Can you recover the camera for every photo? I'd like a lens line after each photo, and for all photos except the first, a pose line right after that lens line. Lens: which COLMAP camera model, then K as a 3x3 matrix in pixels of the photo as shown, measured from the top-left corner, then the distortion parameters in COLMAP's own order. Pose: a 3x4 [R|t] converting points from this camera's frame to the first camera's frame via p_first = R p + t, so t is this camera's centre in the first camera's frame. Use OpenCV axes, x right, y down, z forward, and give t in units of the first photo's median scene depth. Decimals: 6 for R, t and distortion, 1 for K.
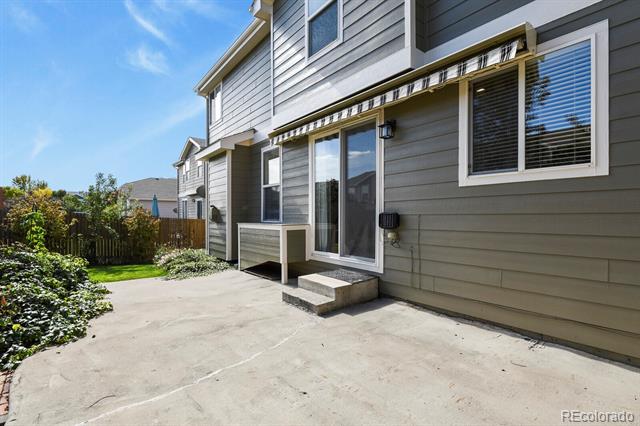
lens RADIAL K [[312.2, 0, 325.5], [0, 312.2, 221.9], [0, 0, 1]] dist [-0.012078, -0.002046]
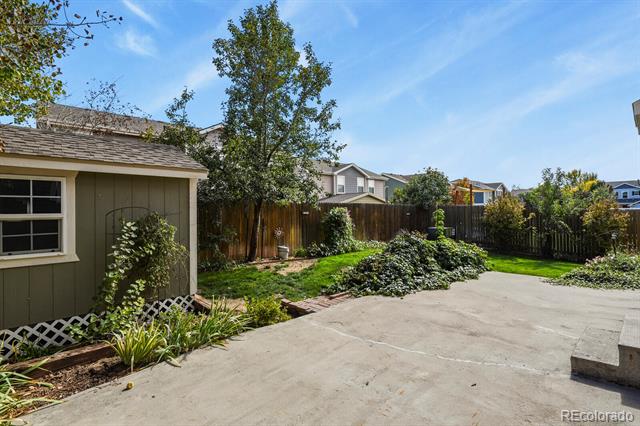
lens RADIAL K [[312.2, 0, 316.5], [0, 312.2, 213.3], [0, 0, 1]] dist [-0.012078, -0.002046]
pose [[0.064171, 0.006287, -0.997919, 0.539159], [-0.005973, 0.999965, 0.005915, -0.026307], [0.997921, 0.005581, 0.064206, 0.406490]]
